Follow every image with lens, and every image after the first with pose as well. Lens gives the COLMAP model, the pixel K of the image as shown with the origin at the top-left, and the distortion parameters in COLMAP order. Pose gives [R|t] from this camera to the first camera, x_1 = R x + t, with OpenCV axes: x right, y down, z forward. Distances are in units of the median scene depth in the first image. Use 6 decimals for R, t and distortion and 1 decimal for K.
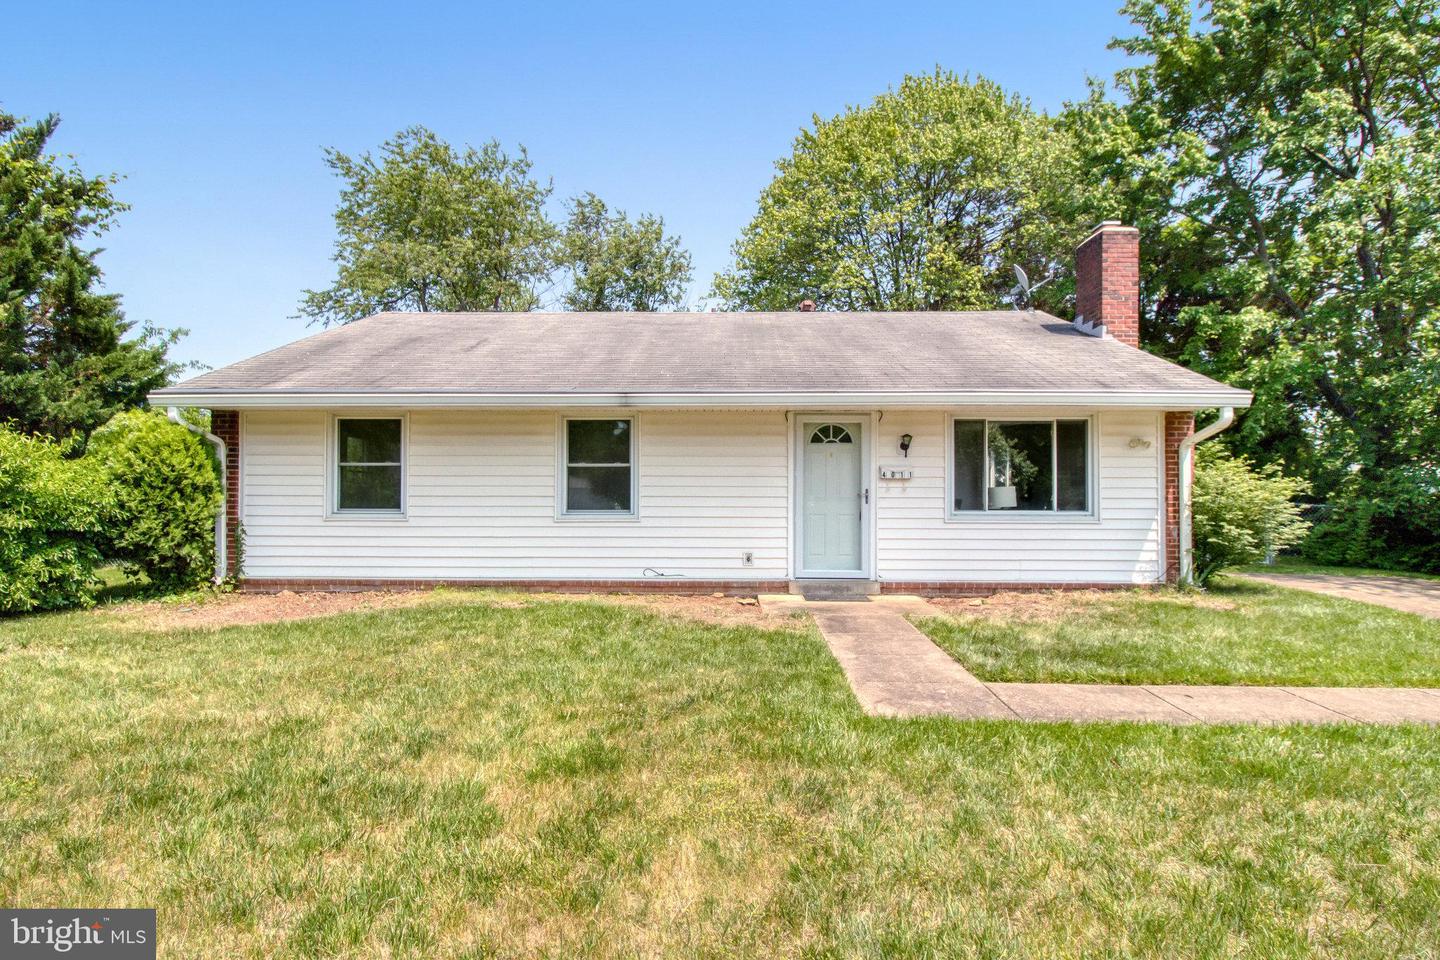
lens RADIAL K [[733.7, 0, 729.1], [0, 733.7, 482.4], [0, 0, 1]] dist [-0.001597, -0.012422]
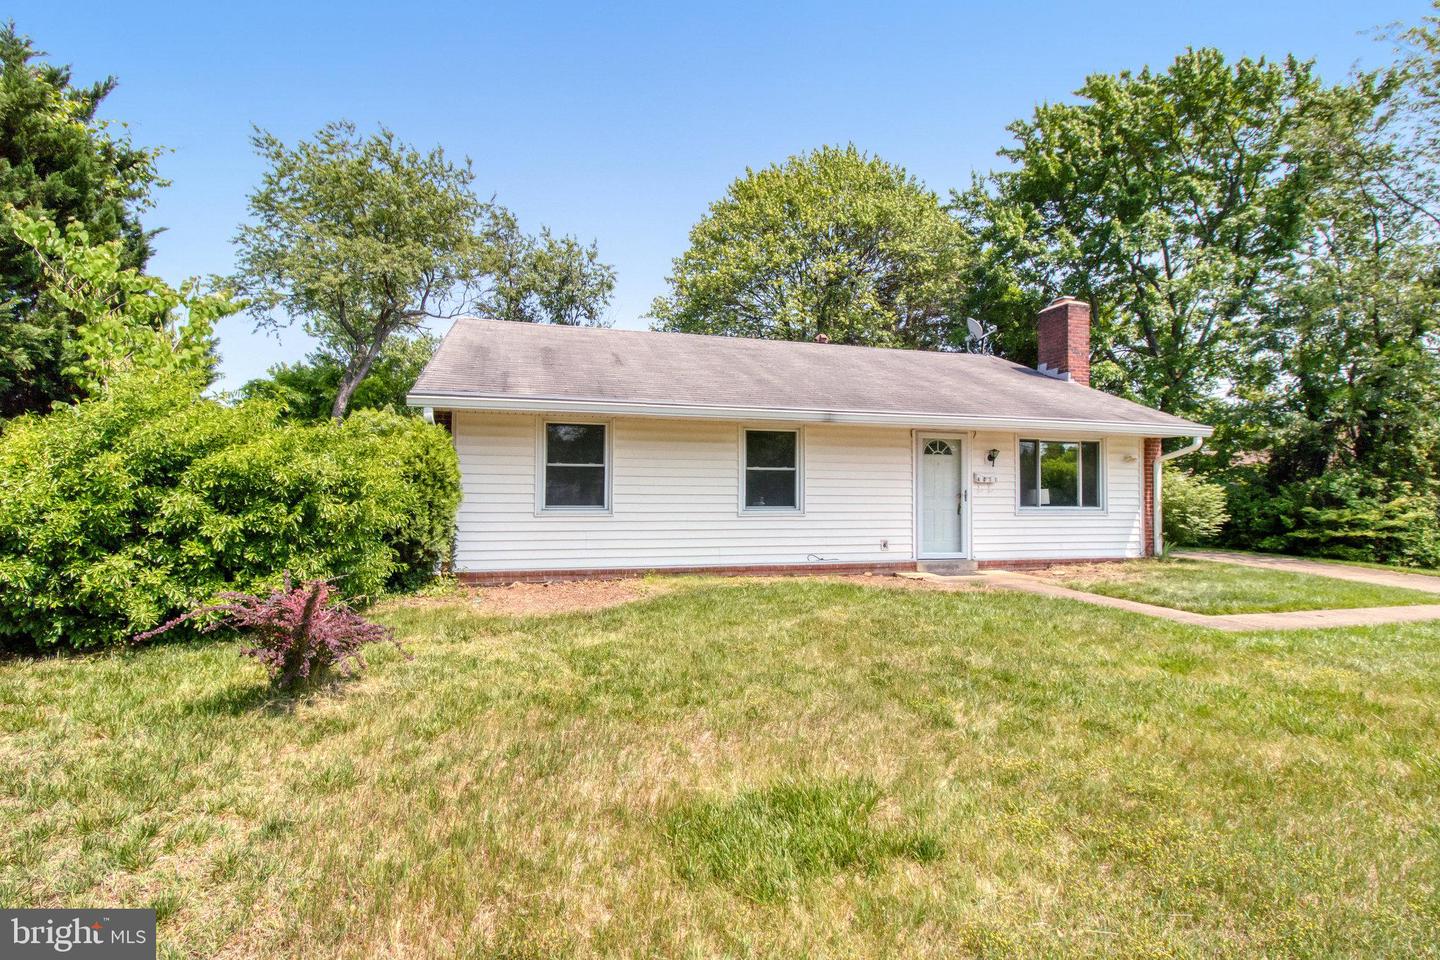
lens RADIAL K [[671.8, 0, 711.8], [0, 671.8, 481.1], [0, 0, 1]] dist [-0.001125, -0.016192]
pose [[0.959283, 0.009737, 0.282279, -0.584807], [-0.009890, 0.999951, -0.000885, -0.001668], [-0.282274, -0.001943, 0.959332, -0.024458]]
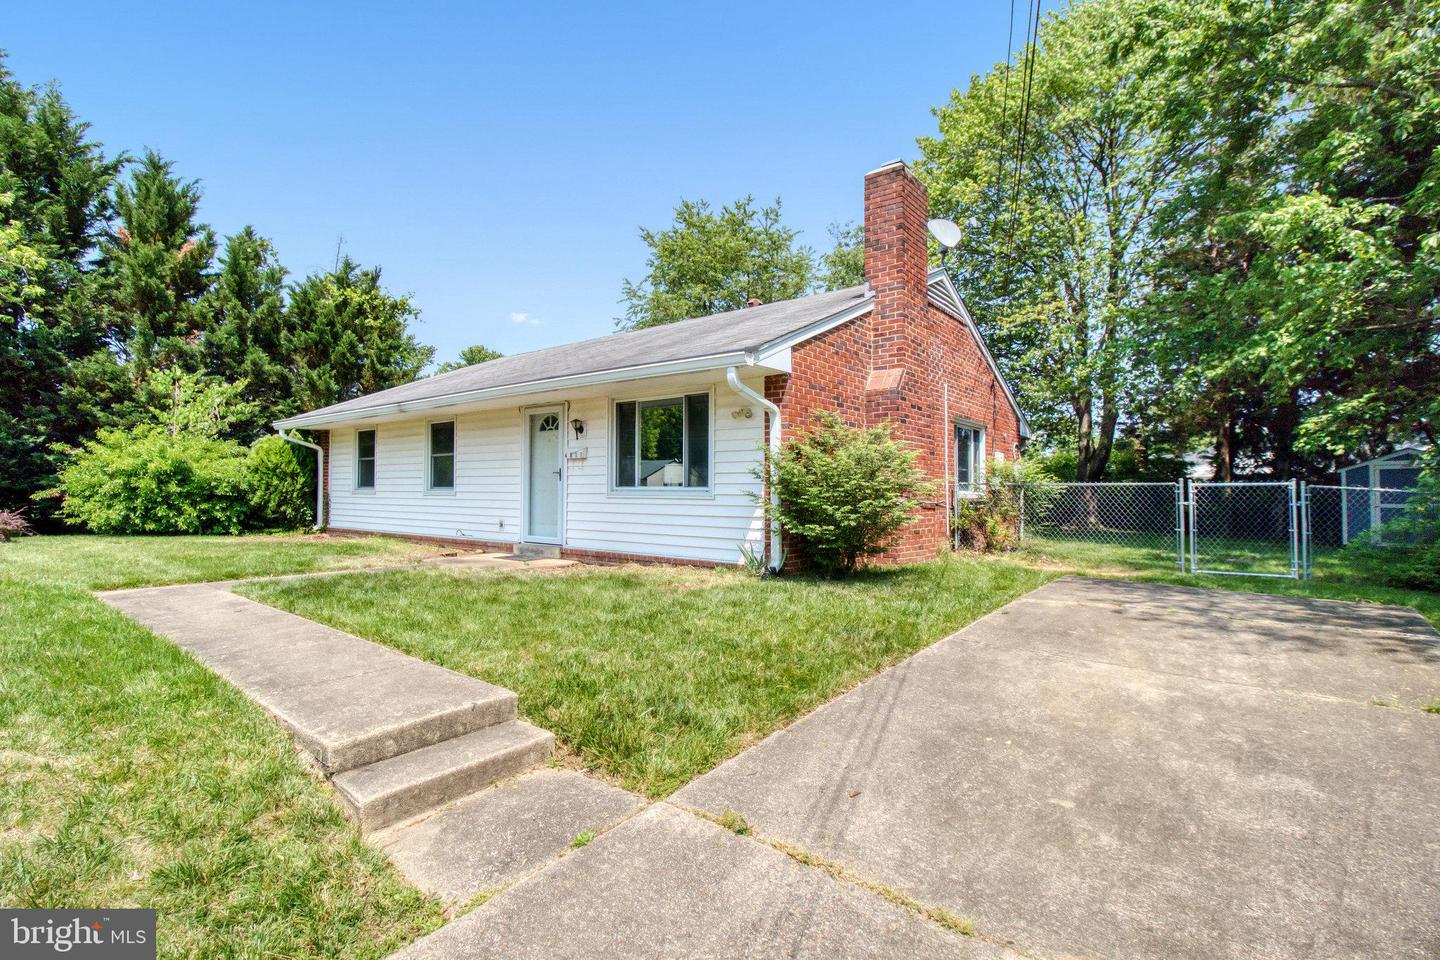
lens RADIAL K [[685.5, 0, 721.8], [0, 685.5, 470.3], [0, 0, 1]] dist [-0.000531, -0.014193]
pose [[0.792036, -0.017167, -0.610233, 1.053168], [0.004126, 0.999732, -0.022769, 0.038227], [0.610460, 0.015516, 0.791895, 0.290216]]
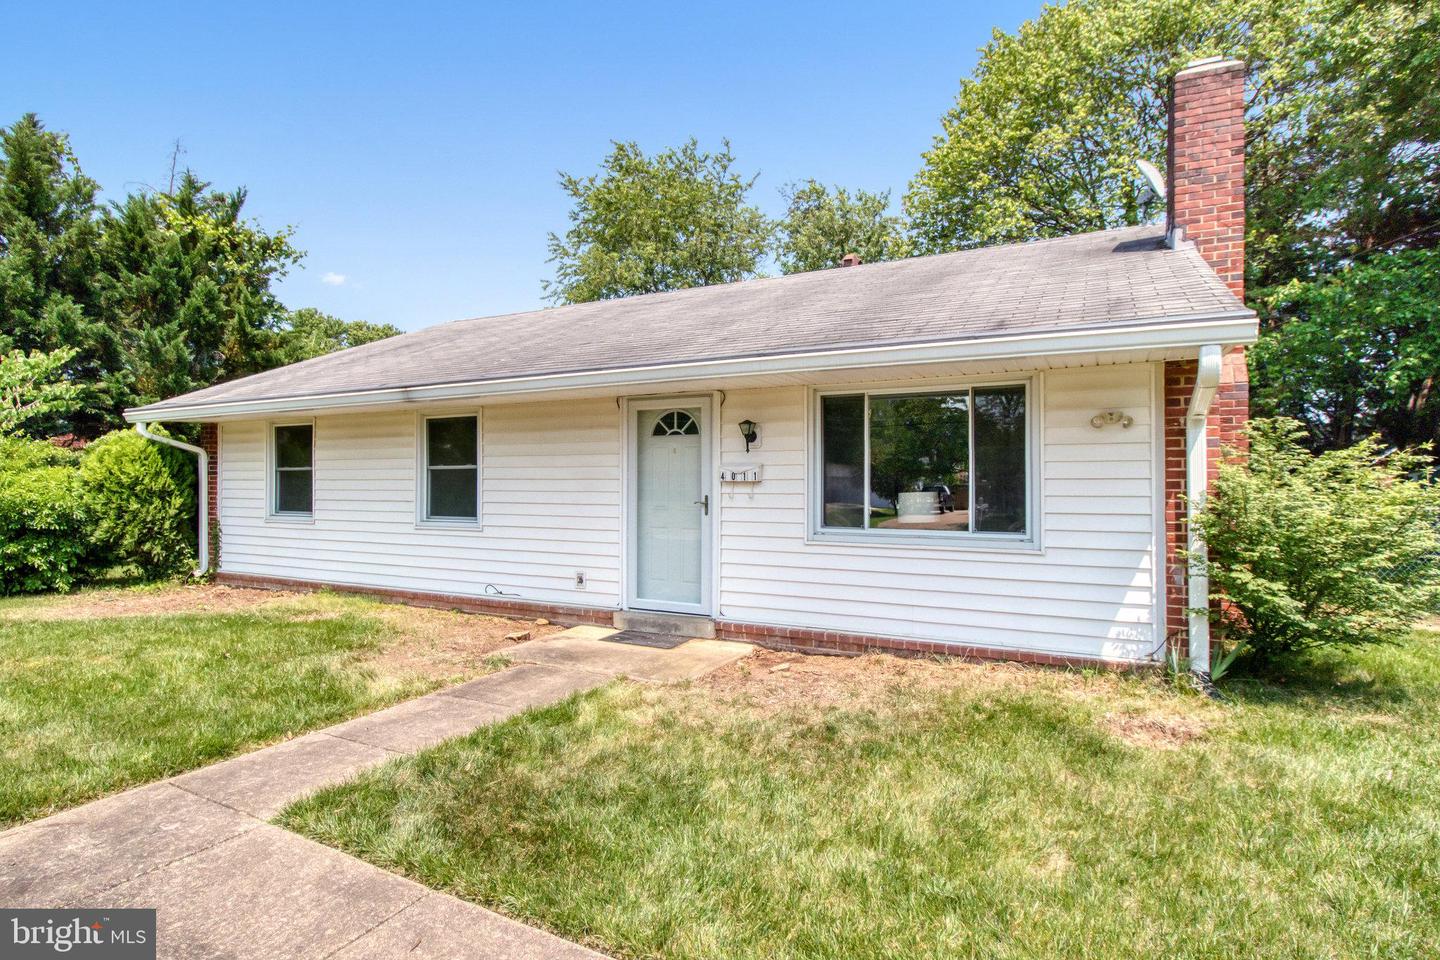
lens RADIAL K [[733.7, 0, 729.1], [0, 733.7, 482.4], [0, 0, 1]] dist [-0.001597, -0.012422]
pose [[0.898355, -0.002356, -0.439263, 0.533643], [0.007275, 0.999928, 0.009515, -0.011364], [0.439209, -0.011744, 0.898308, 0.337819]]
